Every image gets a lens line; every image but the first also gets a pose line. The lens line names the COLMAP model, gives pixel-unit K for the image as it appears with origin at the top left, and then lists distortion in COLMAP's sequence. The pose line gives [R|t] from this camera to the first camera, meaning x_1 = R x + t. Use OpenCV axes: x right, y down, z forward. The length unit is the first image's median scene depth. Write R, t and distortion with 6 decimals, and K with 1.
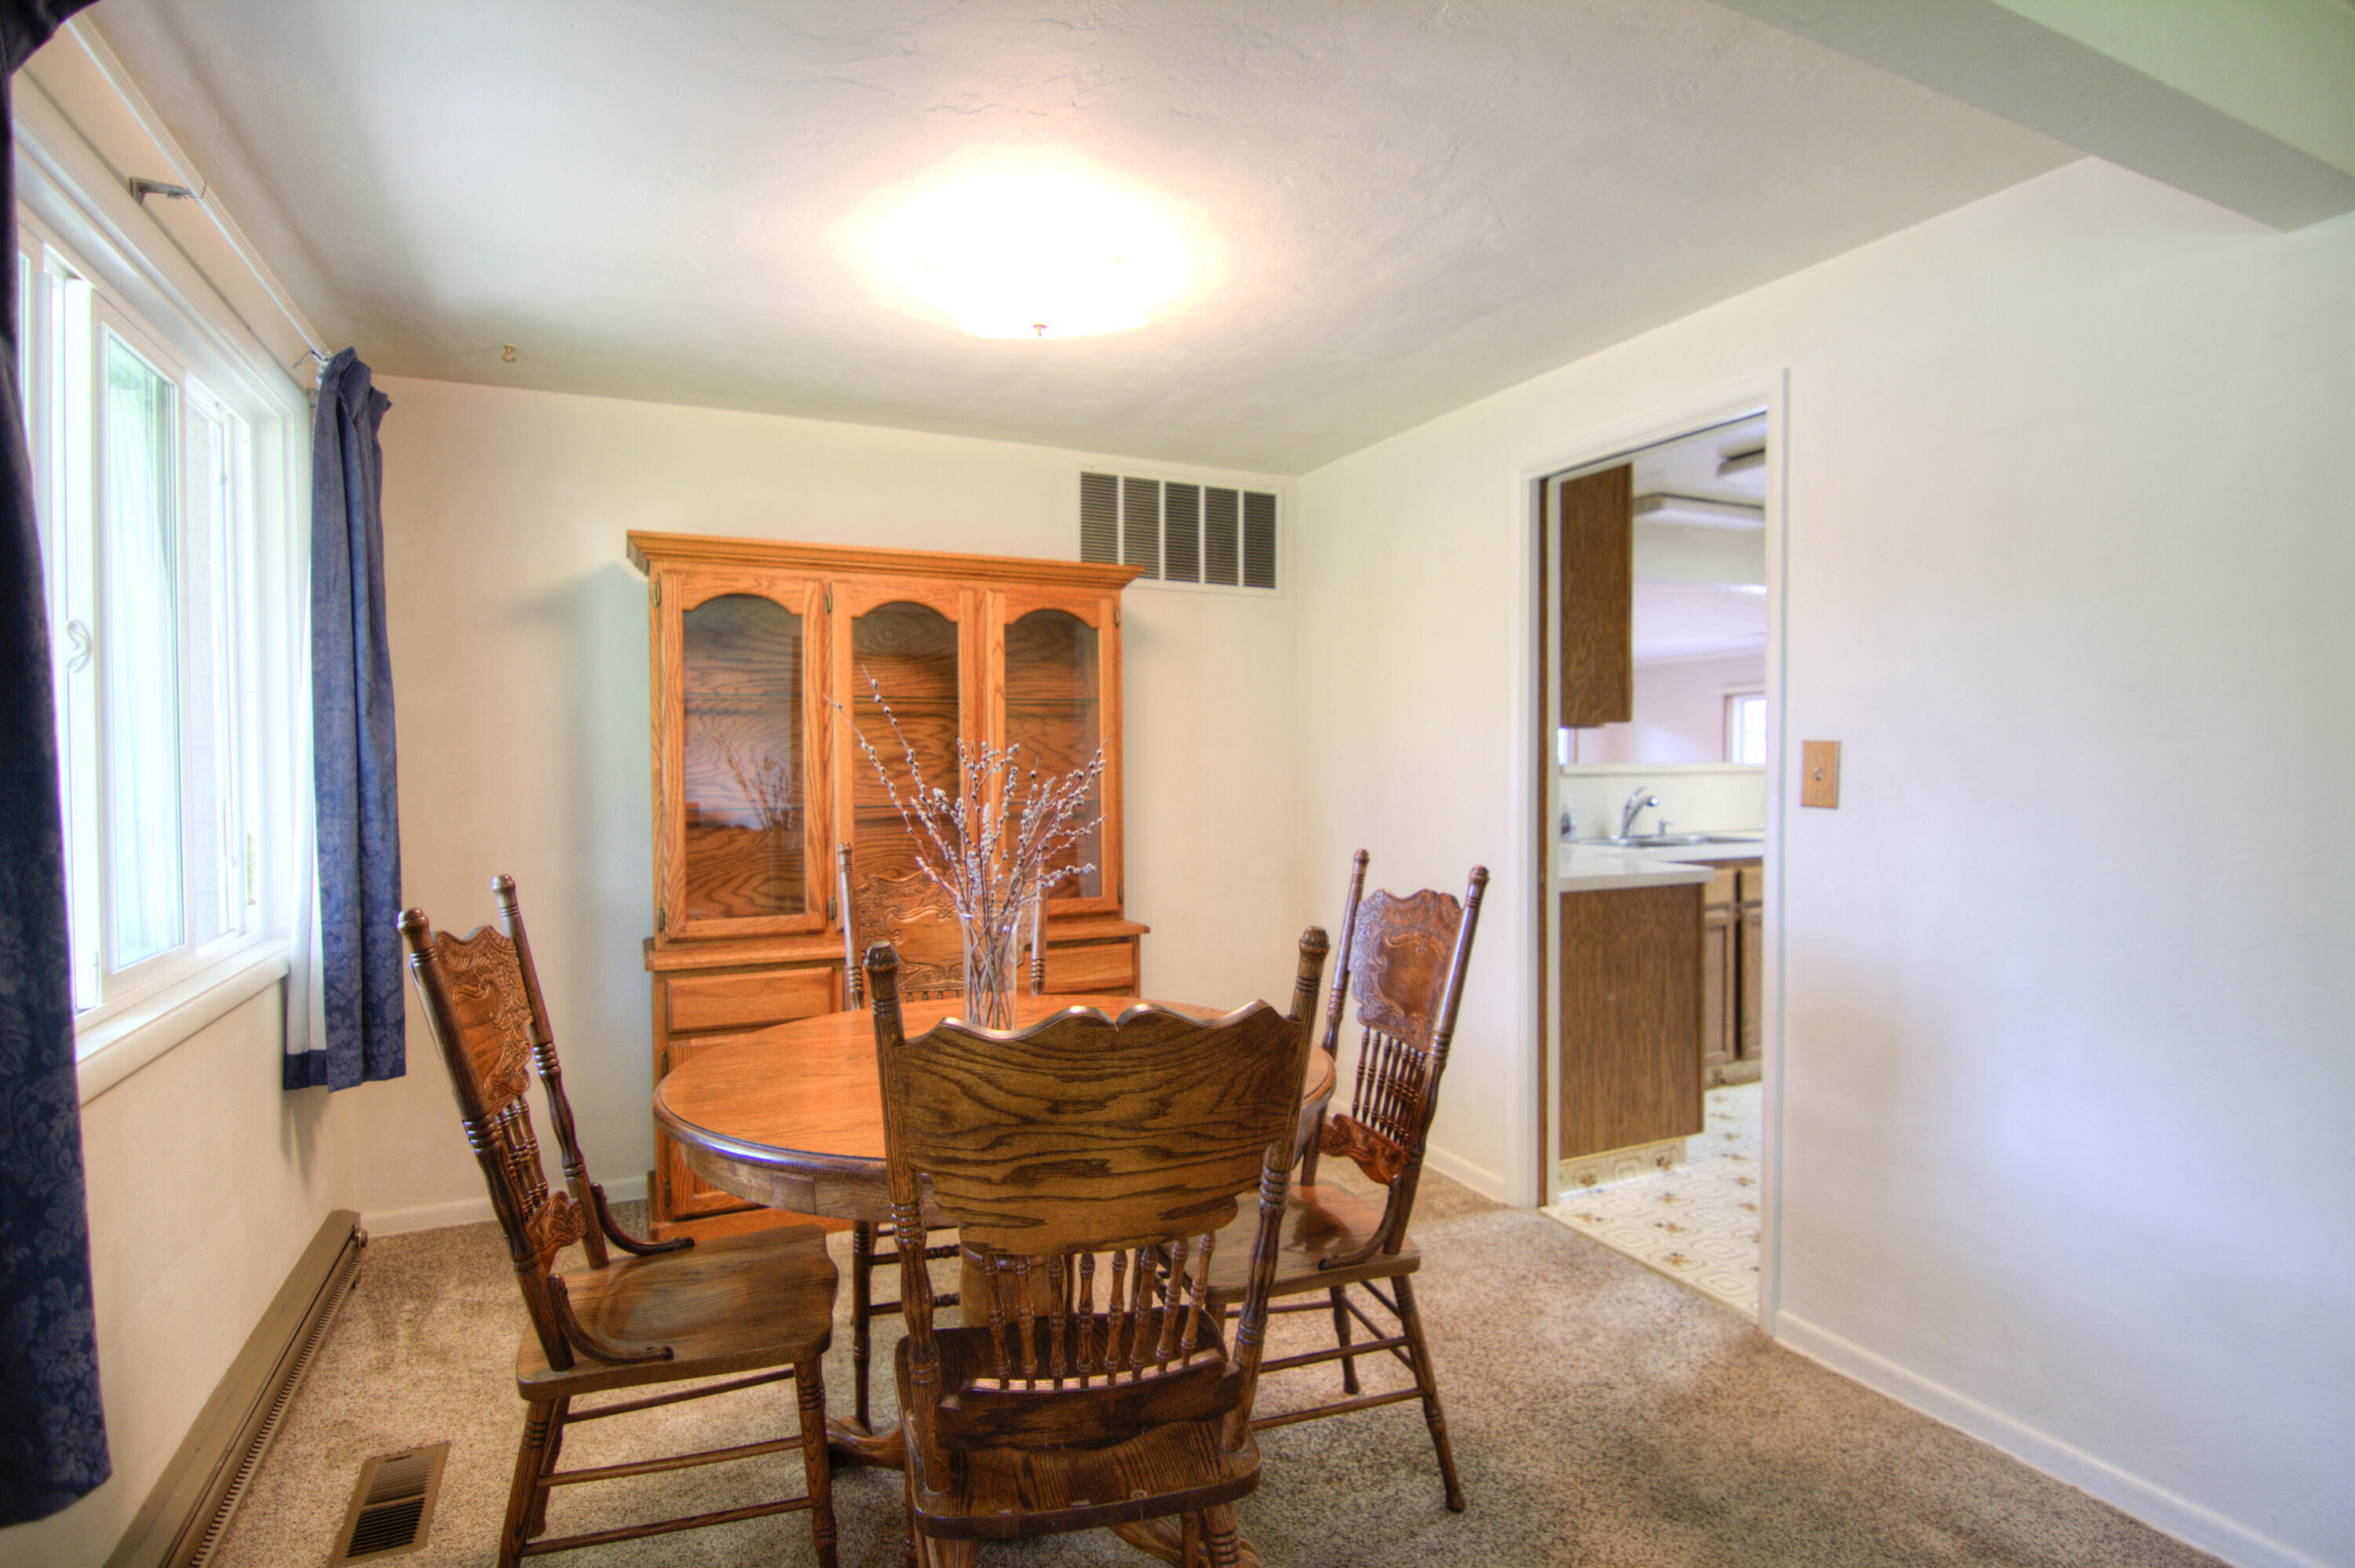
lens RADIAL K [[1203.4, 0, 1177.5], [0, 1203.4, 784.0], [0, 0, 1]] dist [-0.000608, -0.008314]
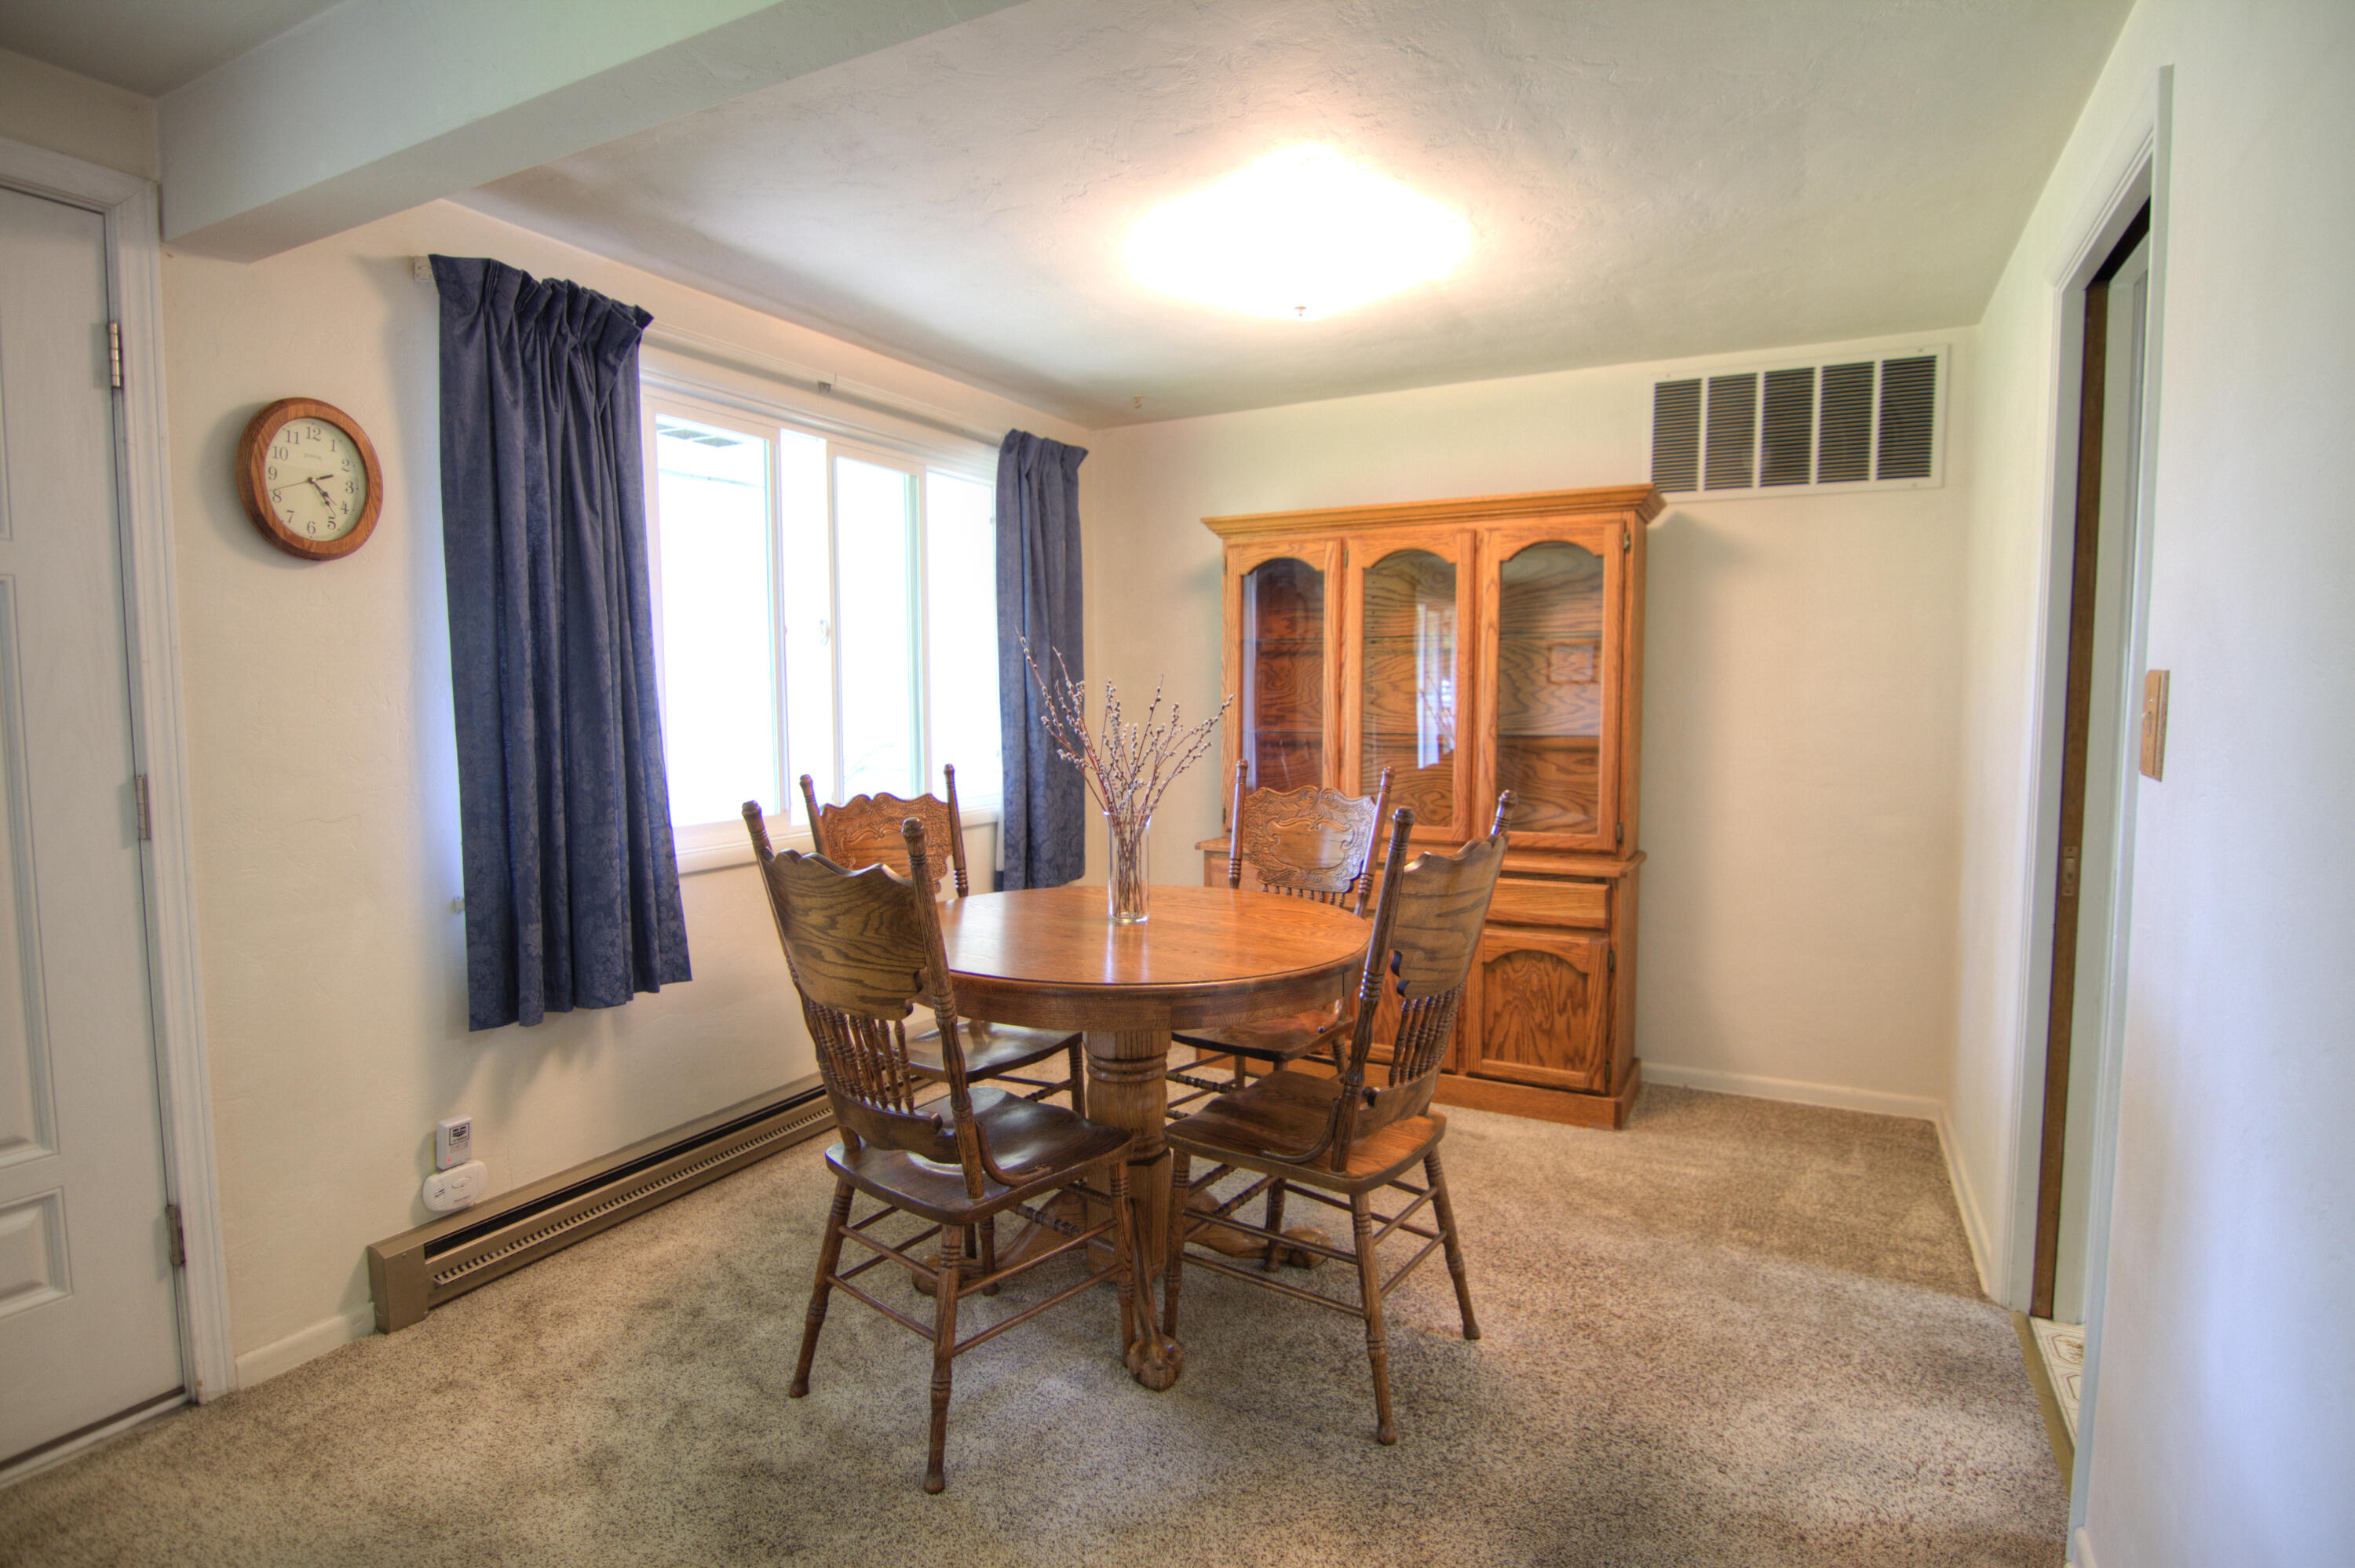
lens RADIAL K [[1203.4, 0, 1177.5], [0, 1203.4, 784.0], [0, 0, 1]] dist [-0.000608, -0.008314]
pose [[0.592084, 0.065371, -0.803220, 0.553704], [-0.018001, 0.997529, 0.067916, -0.007807], [0.805675, -0.025753, 0.591798, 0.168726]]
